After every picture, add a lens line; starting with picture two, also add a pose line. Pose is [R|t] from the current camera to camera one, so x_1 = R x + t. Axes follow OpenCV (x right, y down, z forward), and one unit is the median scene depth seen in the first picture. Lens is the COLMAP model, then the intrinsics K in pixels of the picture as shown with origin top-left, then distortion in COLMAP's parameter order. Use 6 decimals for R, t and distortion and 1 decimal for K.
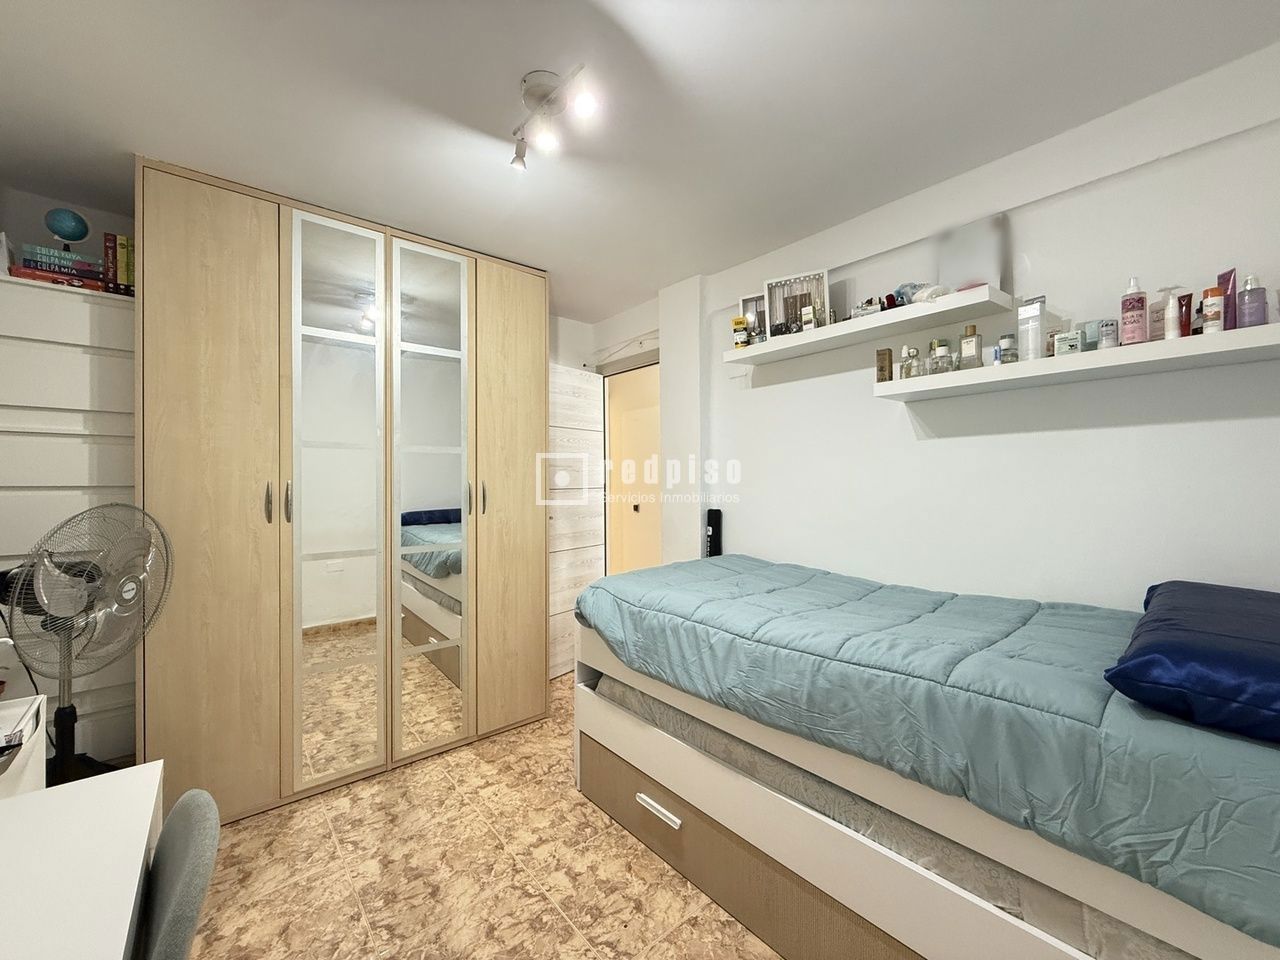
lens RADIAL K [[508.5, 0, 634.8], [0, 508.5, 482.0], [0, 0, 1]] dist [-0.001080, -0.000019]
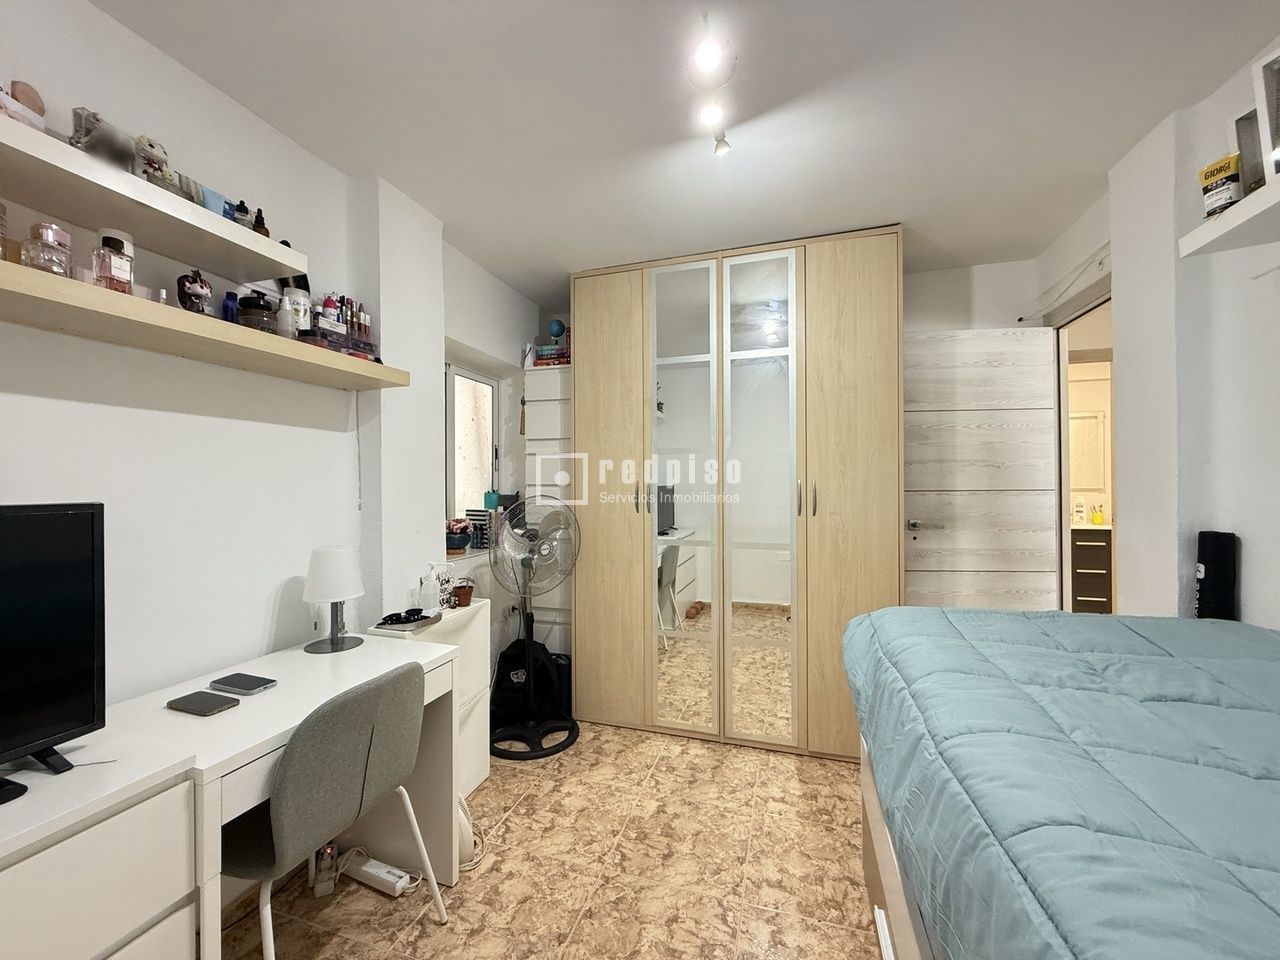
lens RADIAL K [[508.5, 0, 637.3], [0, 508.5, 482.3], [0, 0, 1]] dist [0.000767, 0.000247]
pose [[0.541286, 0.000040, -0.840839, 0.447833], [0.001201, 0.999999, 0.000820, -0.000081], [0.840838, -0.001454, 0.541285, 0.319816]]
